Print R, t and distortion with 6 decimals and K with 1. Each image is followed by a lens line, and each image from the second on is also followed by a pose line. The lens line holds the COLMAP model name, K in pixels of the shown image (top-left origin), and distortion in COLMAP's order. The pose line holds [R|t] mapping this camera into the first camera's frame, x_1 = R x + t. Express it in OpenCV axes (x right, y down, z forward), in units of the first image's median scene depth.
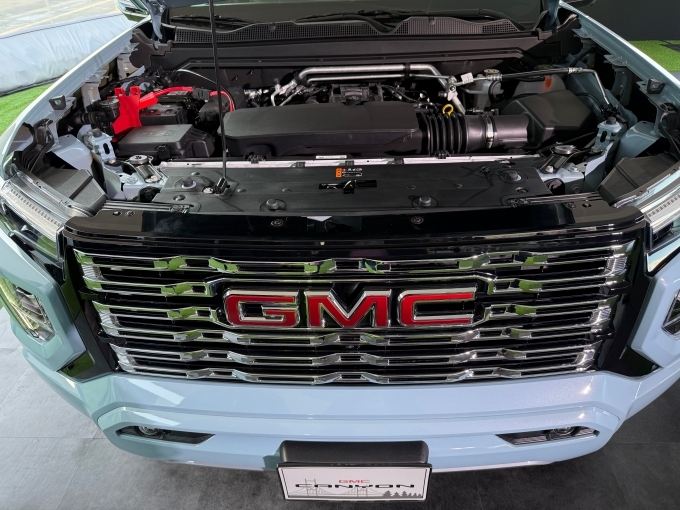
lens RADIAL K [[496.9, 0, 340.9], [0, 496.9, 256.6], [0, 0, 1]] dist [-0.007465, -0.012635]
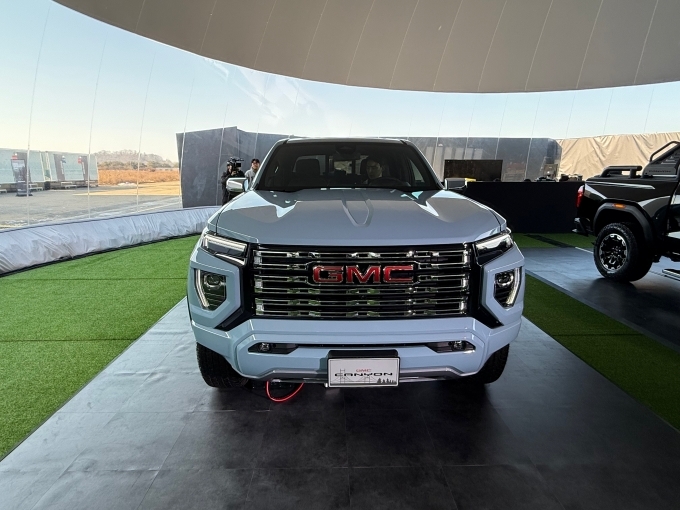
lens RADIAL K [[373.8, 0, 339.2], [0, 373.8, 254.8], [0, 0, 1]] dist [-0.003571, -0.000218]
pose [[0.997785, 0.023318, 0.062299, -0.202873], [0.000901, 0.931725, -0.363165, 0.626159], [-0.066514, 0.362416, 0.929640, -0.689380]]
